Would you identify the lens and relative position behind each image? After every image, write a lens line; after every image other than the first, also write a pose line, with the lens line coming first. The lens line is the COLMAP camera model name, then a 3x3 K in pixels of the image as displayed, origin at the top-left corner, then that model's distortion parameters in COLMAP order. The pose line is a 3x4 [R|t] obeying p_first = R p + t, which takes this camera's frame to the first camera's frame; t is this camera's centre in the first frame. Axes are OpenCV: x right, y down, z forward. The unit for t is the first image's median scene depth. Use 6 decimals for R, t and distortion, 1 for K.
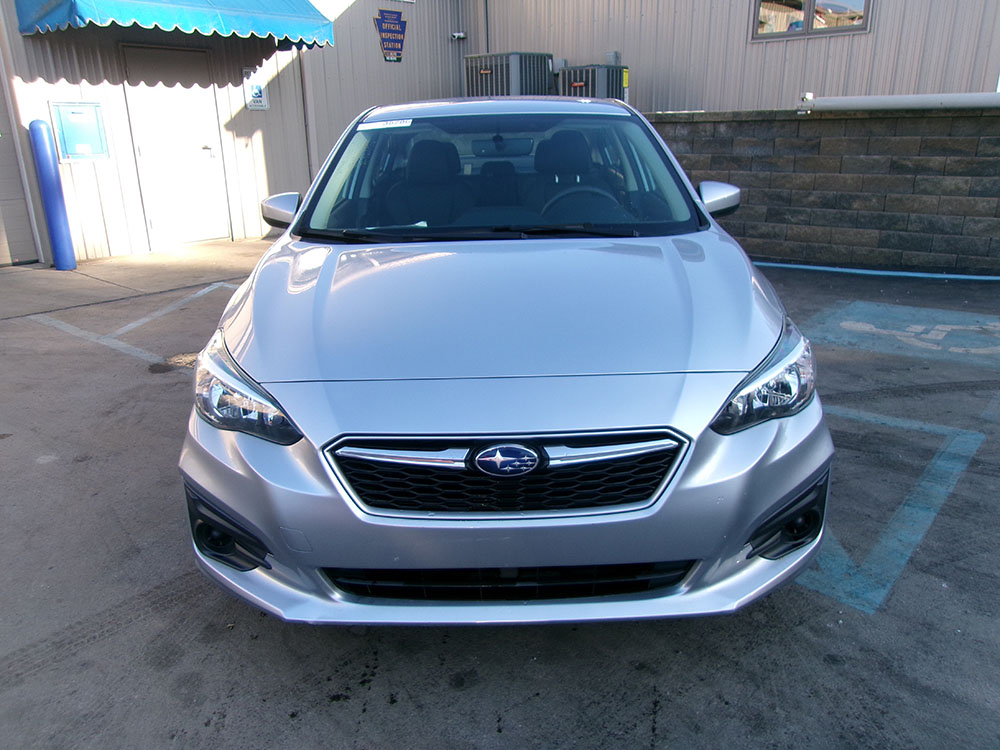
lens RADIAL K [[760.4, 0, 500.0], [0, 760.4, 375.0], [0, 0, 1]] dist [-0.019801, 0.045241]
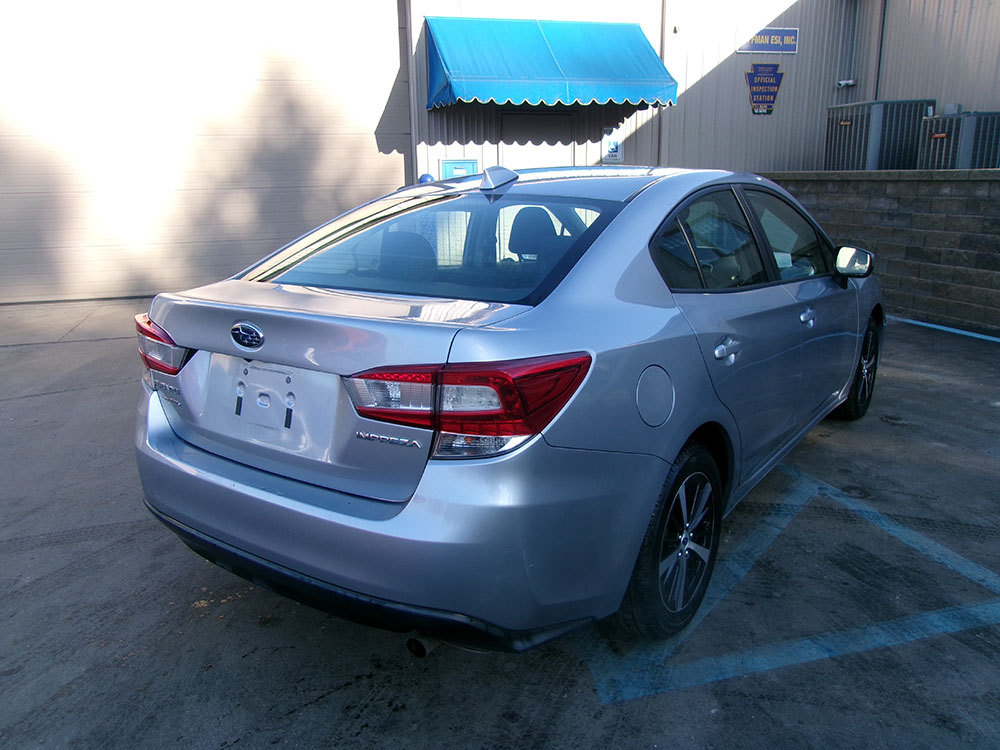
lens RADIAL K [[766.4, 0, 500.0], [0, 766.4, 375.0], [0, 0, 1]] dist [-0.034258, 0.071483]
pose [[0.831266, 0.148245, -0.535742, 0.277437], [-0.175605, 0.984461, -0.000061, -0.028232], [0.527408, 0.094130, 0.844382, 0.012170]]
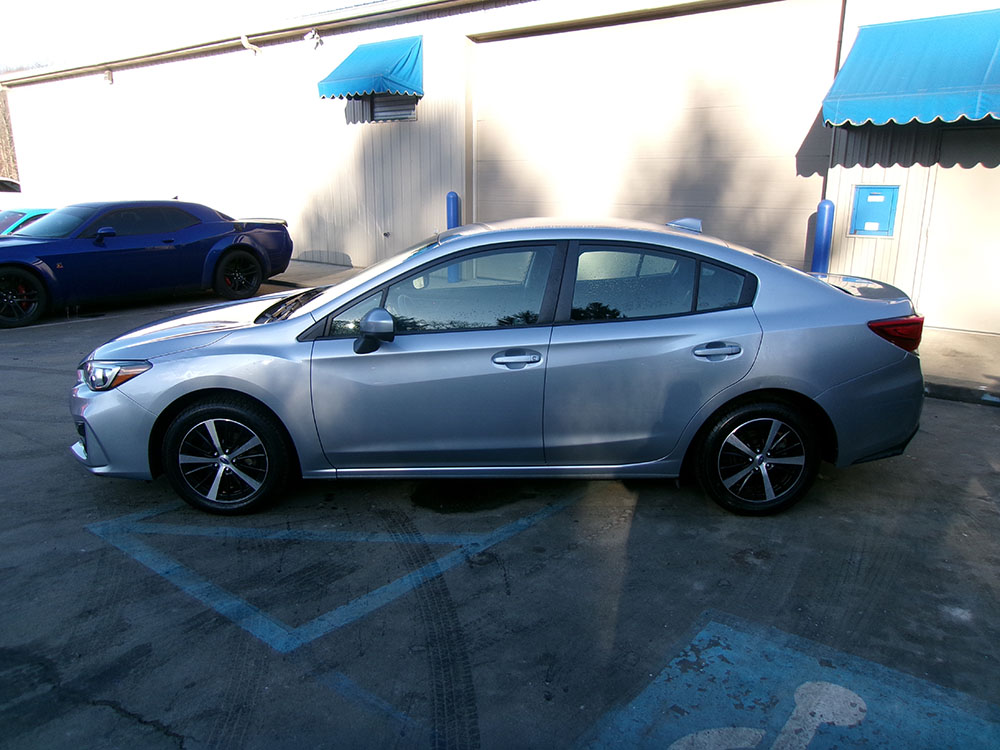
lens RADIAL K [[766.4, 0, 500.0], [0, 766.4, 375.0], [0, 0, 1]] dist [-0.034258, 0.071483]
pose [[0.020062, 0.268664, -0.963025, 0.697300], [-0.315899, 0.915578, 0.248847, -0.248575], [0.948581, 0.299226, 0.103239, 0.531486]]
